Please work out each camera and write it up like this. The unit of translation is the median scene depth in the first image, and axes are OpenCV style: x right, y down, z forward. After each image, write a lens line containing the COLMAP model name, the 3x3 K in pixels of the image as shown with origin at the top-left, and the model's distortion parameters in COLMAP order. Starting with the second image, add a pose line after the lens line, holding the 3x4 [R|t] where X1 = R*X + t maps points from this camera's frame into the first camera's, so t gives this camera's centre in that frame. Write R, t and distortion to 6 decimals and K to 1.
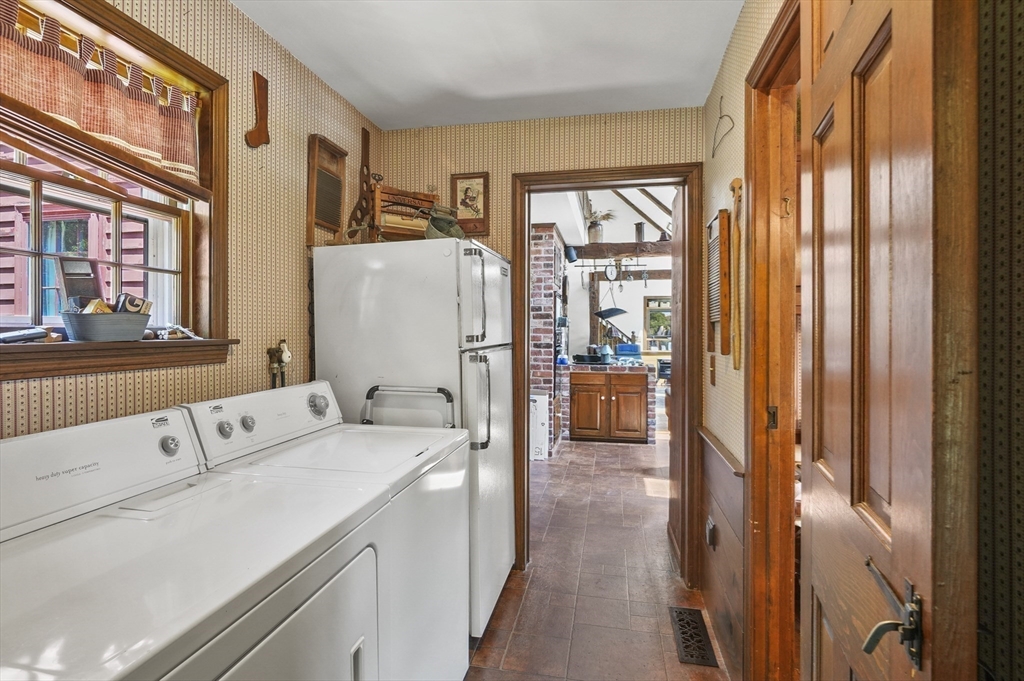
lens RADIAL K [[505.4, 0, 510.0], [0, 505.4, 334.9], [0, 0, 1]] dist [0.001540, 0.000079]
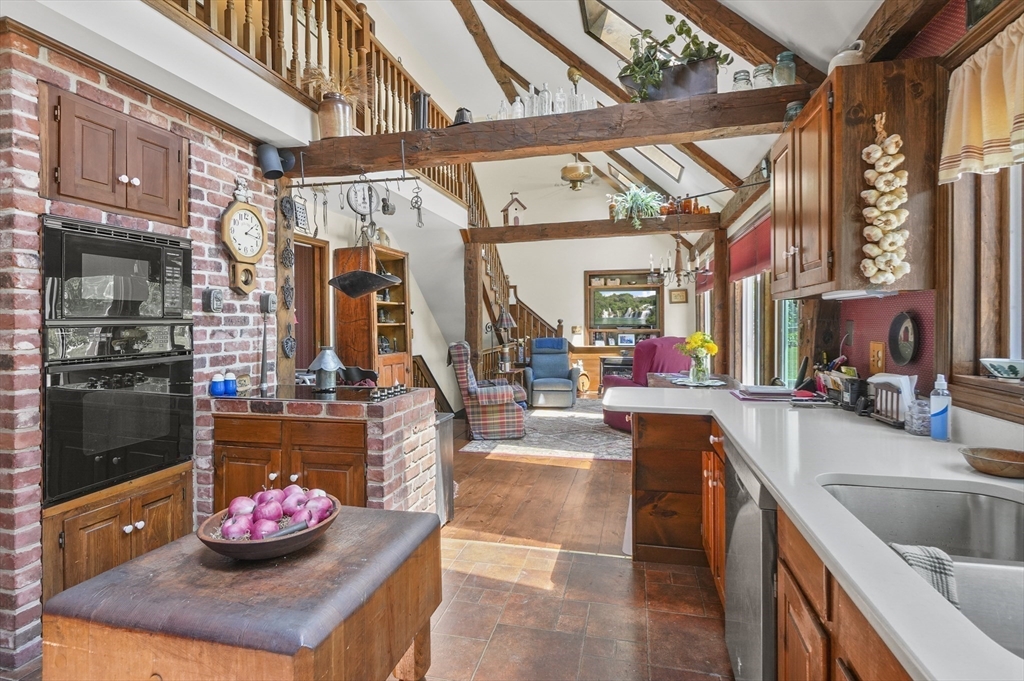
lens RADIAL K [[505.4, 0, 509.6], [0, 505.4, 323.0], [0, 0, 1]] dist [0.001540, 0.000079]
pose [[0.999030, -0.008282, -0.043260, 0.363707], [0.008210, 0.999965, -0.001843, -0.002264], [0.043274, 0.001487, 0.999062, 0.522383]]
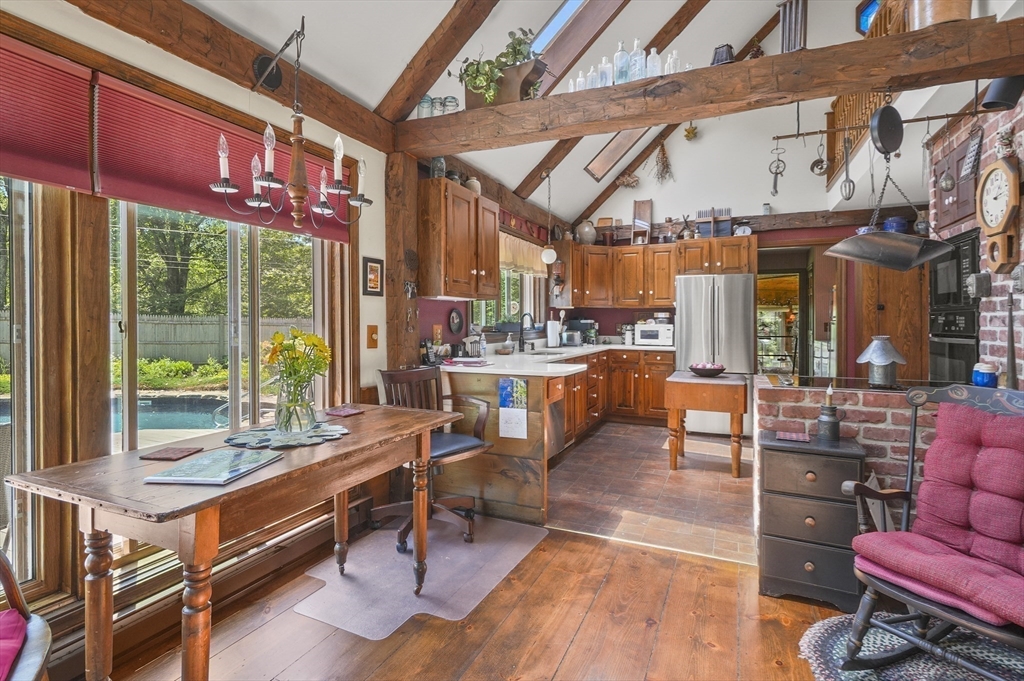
lens RADIAL K [[505.4, 0, 518.8], [0, 505.4, 321.3], [0, 0, 1]] dist [0.001540, 0.000079]
pose [[-0.979972, -0.002785, 0.199115, 0.377563], [-0.000663, 0.999942, 0.010723, 0.000852], [-0.199134, 0.010377, -0.979917, 1.402051]]
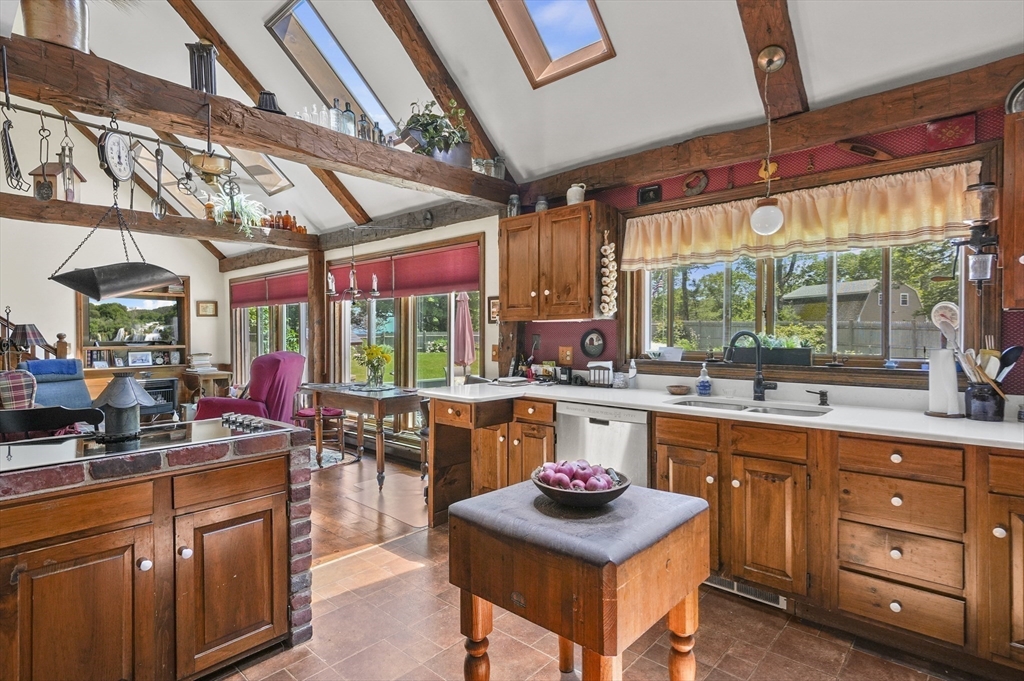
lens RADIAL K [[525.2, 0, 507.8], [0, 525.2, 342.8], [0, 0, 1]] dist [0.012382, 0.000314]
pose [[0.513118, -0.020405, 0.858075, 0.029417], [0.010384, 0.999792, 0.017565, -0.004505], [-0.858255, -0.000103, 0.513223, 0.601200]]
